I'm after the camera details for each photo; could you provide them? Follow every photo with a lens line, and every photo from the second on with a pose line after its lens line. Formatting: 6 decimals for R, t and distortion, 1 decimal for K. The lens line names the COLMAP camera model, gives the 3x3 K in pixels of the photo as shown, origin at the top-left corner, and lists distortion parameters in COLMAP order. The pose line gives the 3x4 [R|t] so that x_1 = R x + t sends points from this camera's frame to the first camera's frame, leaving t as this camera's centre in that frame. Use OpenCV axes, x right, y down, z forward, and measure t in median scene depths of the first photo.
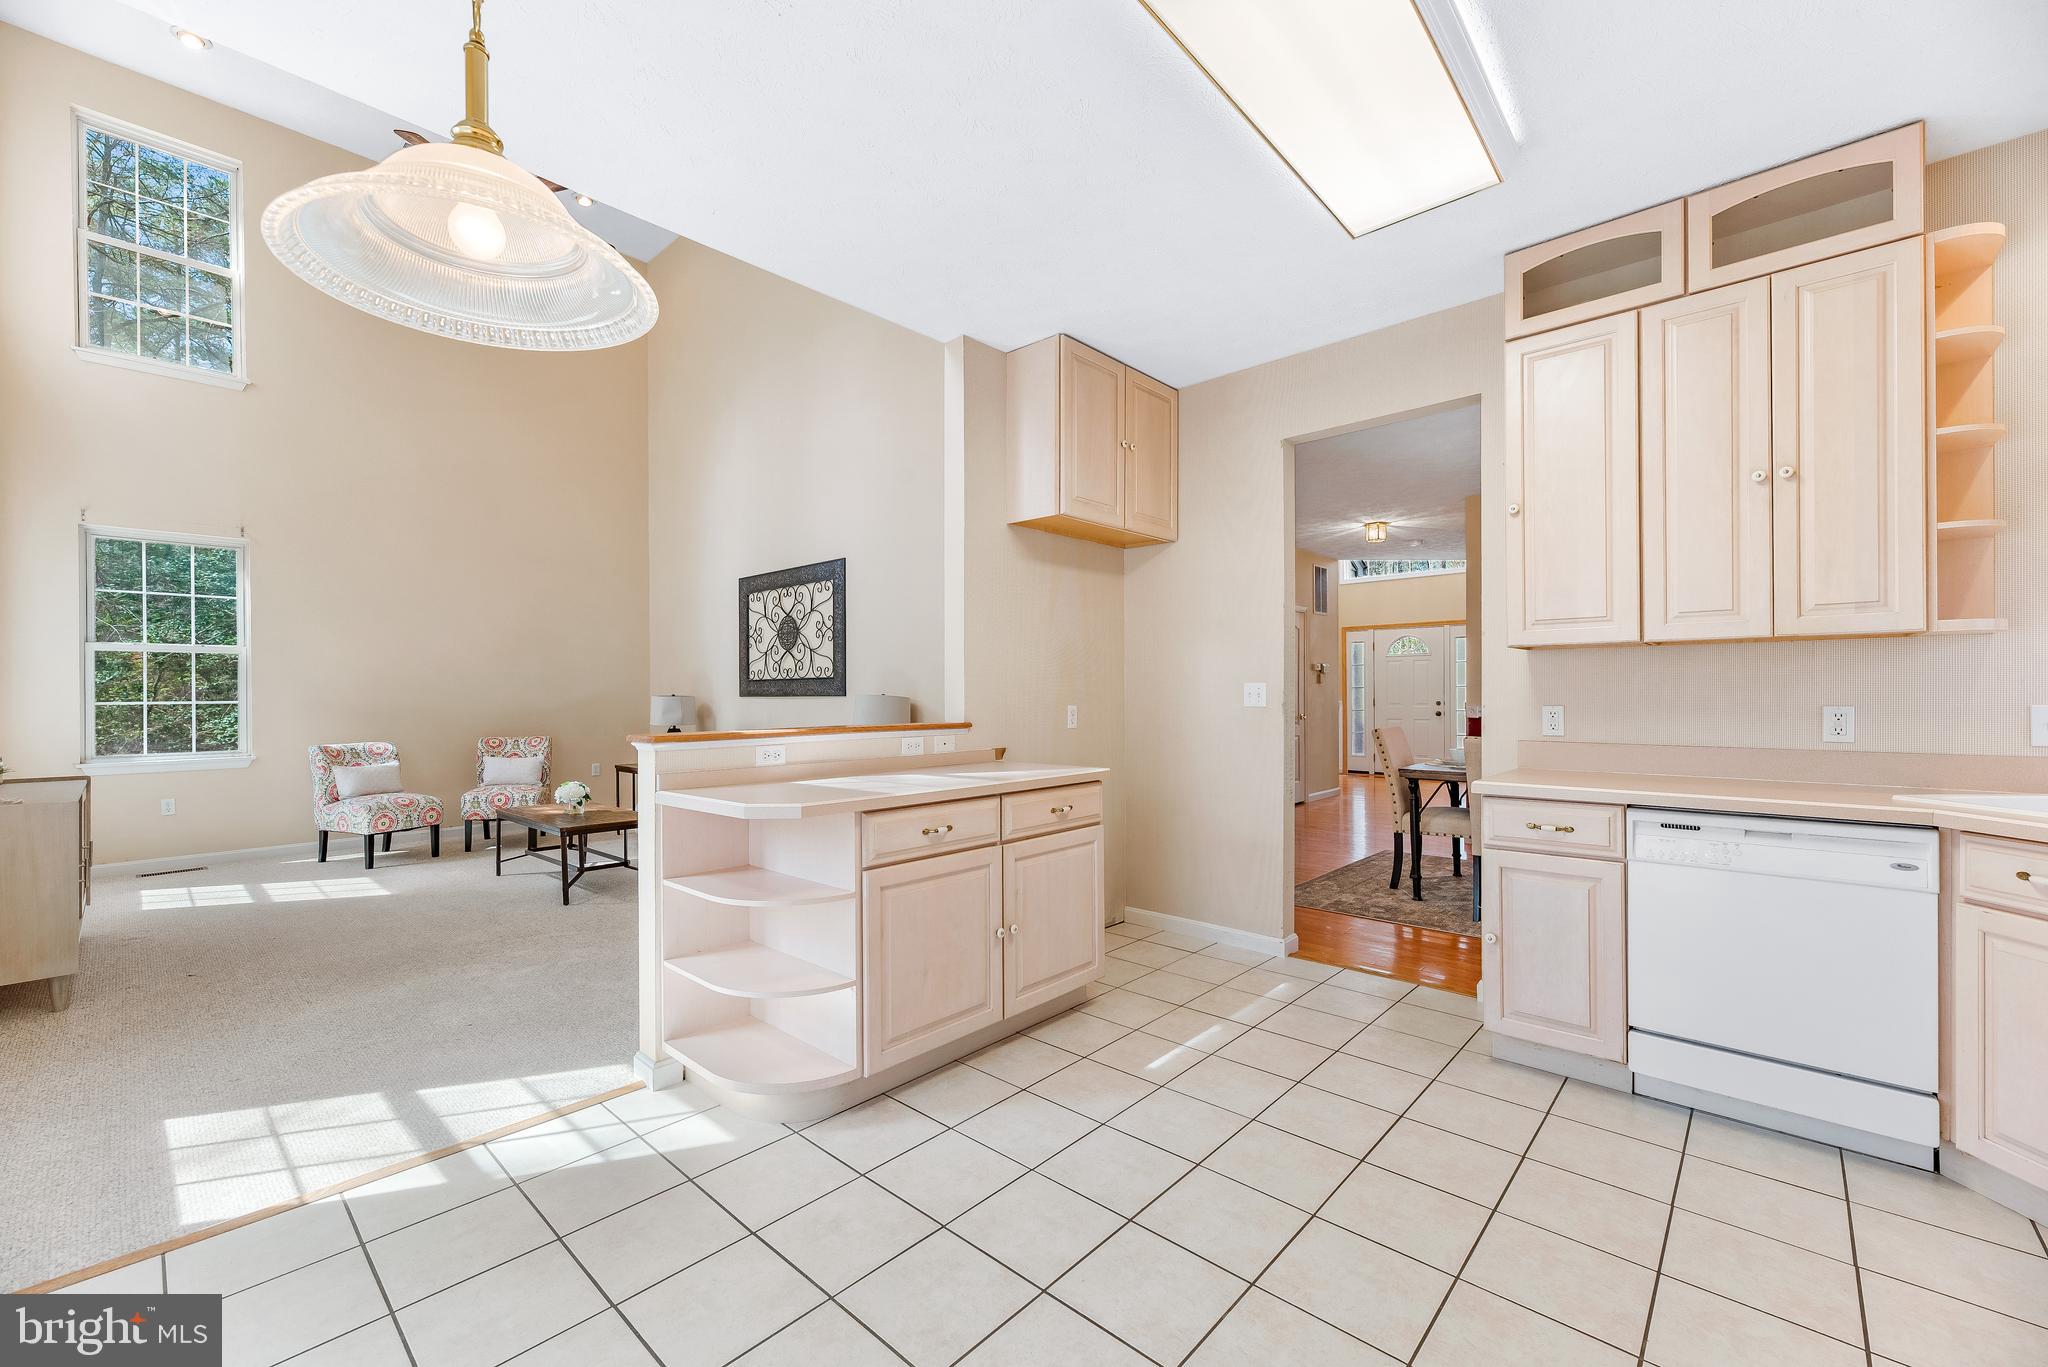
lens RADIAL K [[824.6, 0, 1014.7], [0, 824.6, 693.4], [0, 0, 1]] dist [0.000393, 0.000094]
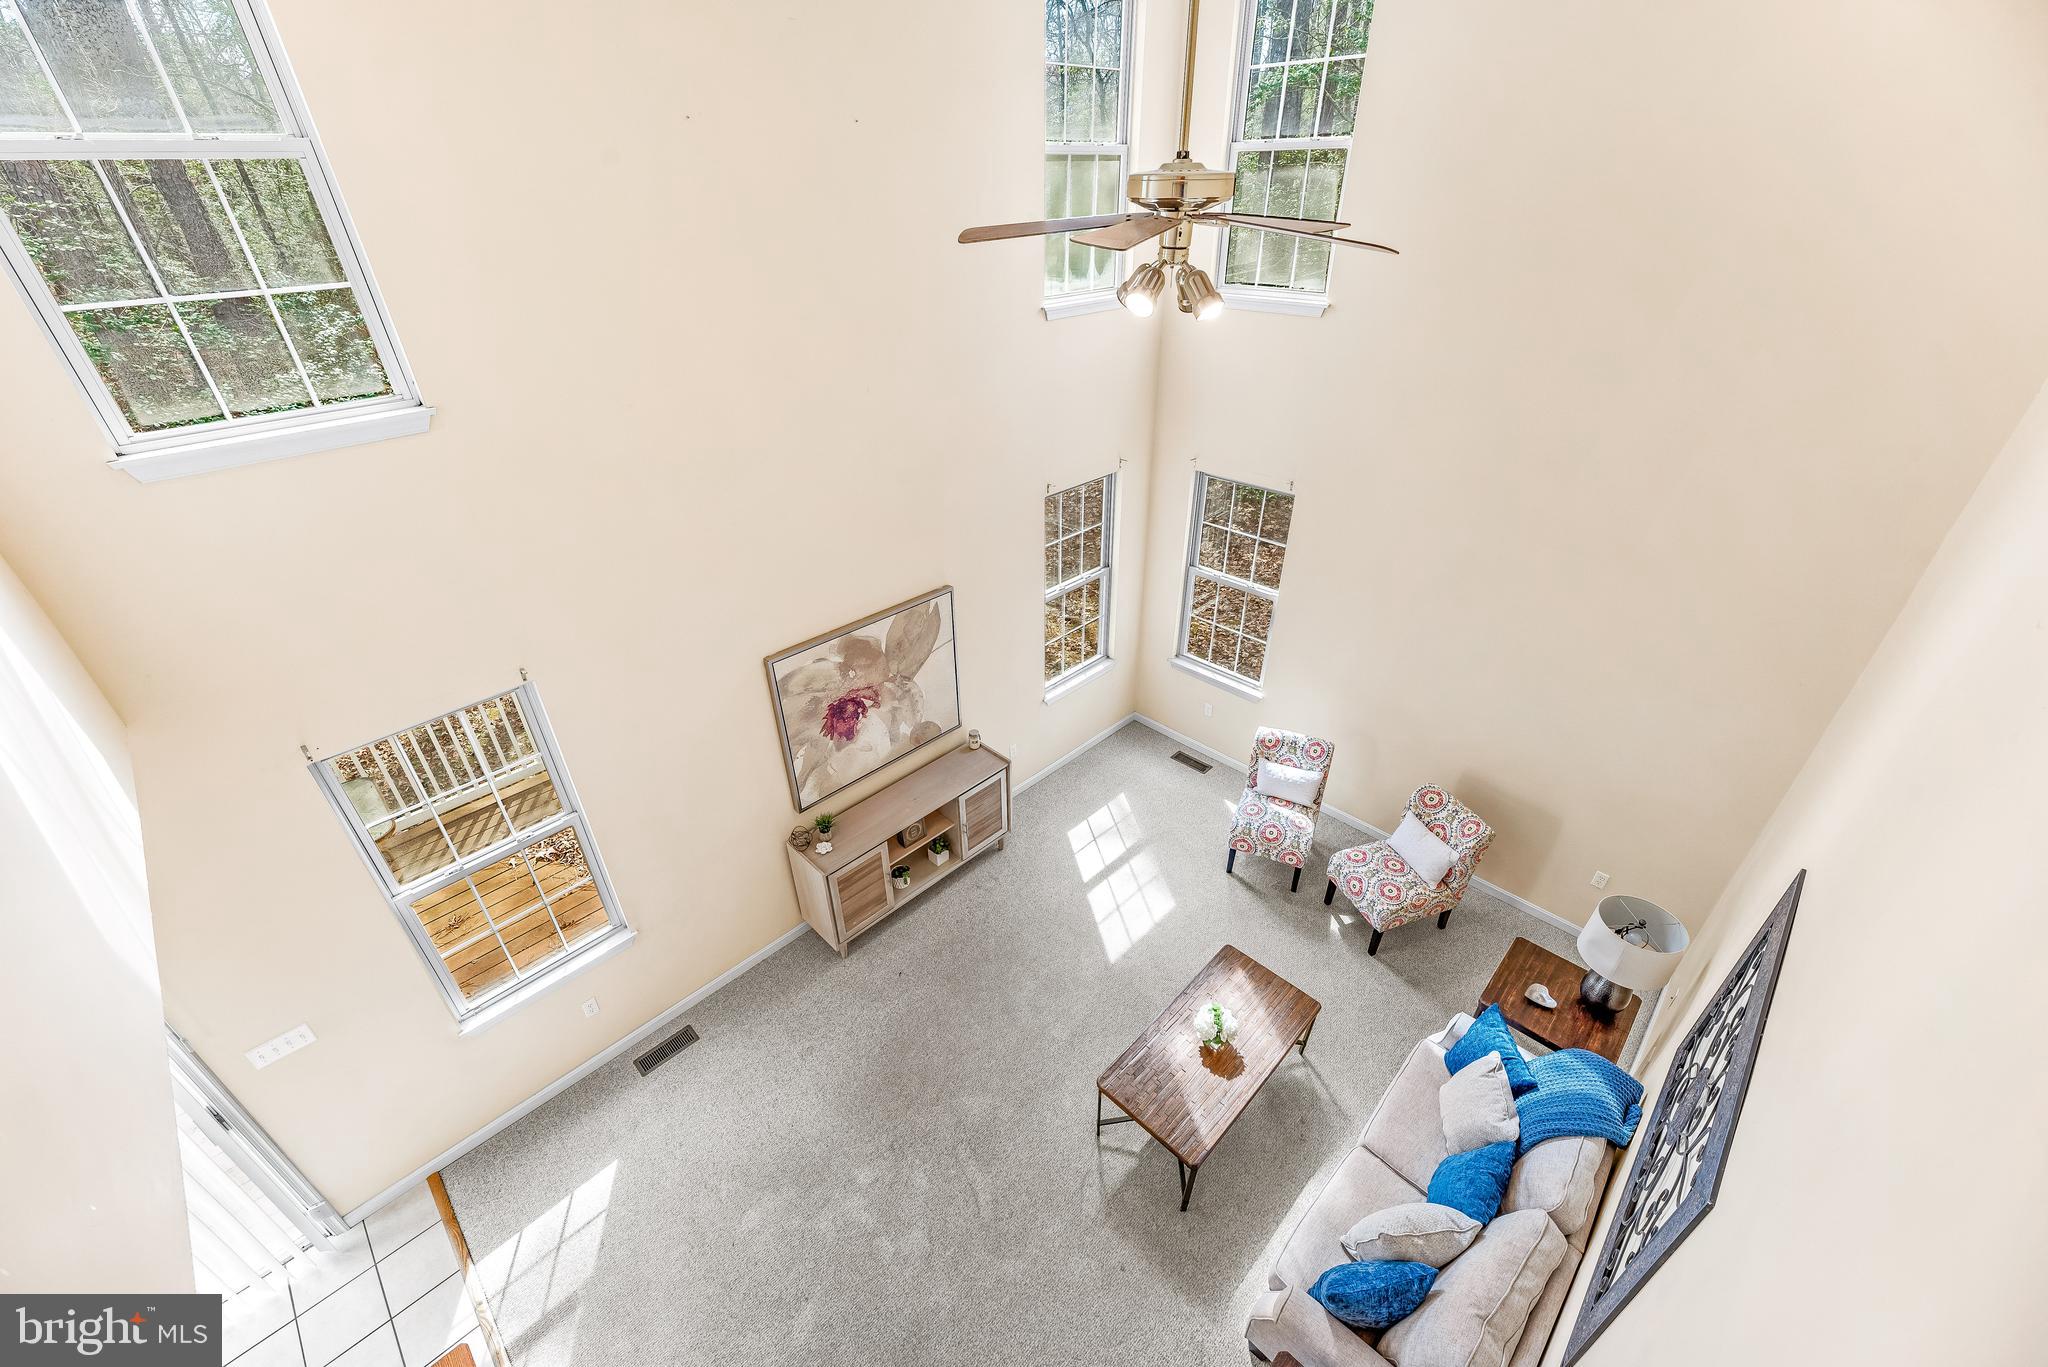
lens RADIAL K [[824.6, 0, 1014.7], [0, 824.6, 693.4], [0, 0, 1]] dist [0.000393, 0.000094]
pose [[-0.044084, 0.542261, -0.839053, -0.032716], [0.014935, 0.840133, 0.542175, -0.494146], [0.998916, 0.011370, -0.045135, 0.727240]]
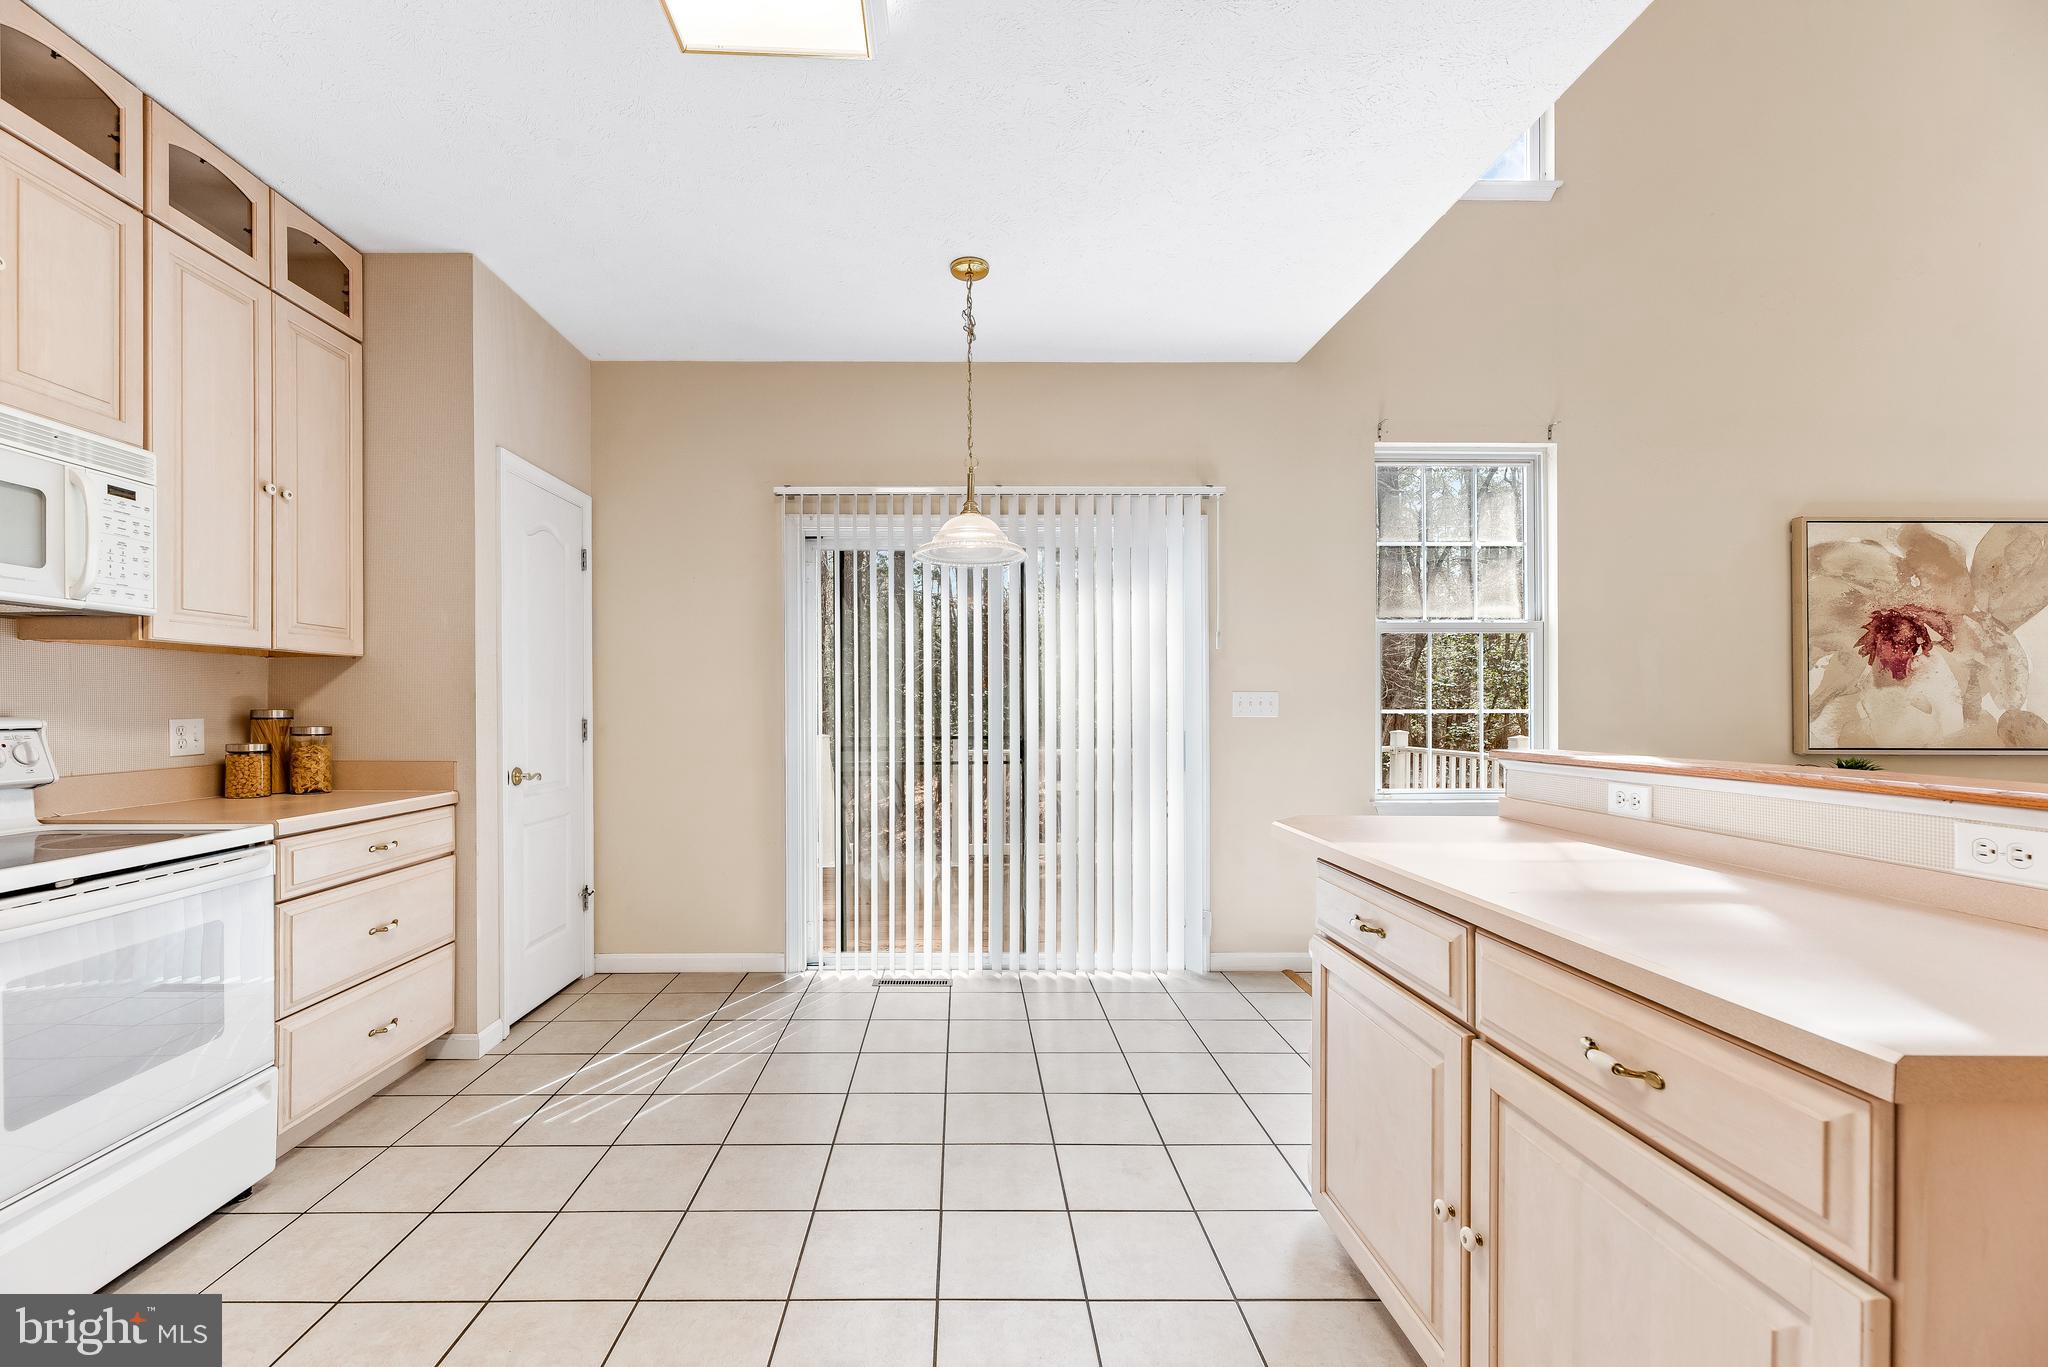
lens RADIAL K [[841.5, 0, 962.9], [0, 841.5, 707.4], [0, 0, 1]] dist [0.000793, -0.000152]
pose [[-0.731355, 0.008128, -0.681948, 0.221636], [0.005926, 0.999967, 0.005564, 0.000314], [0.681971, 0.000028, -0.731379, 0.511190]]
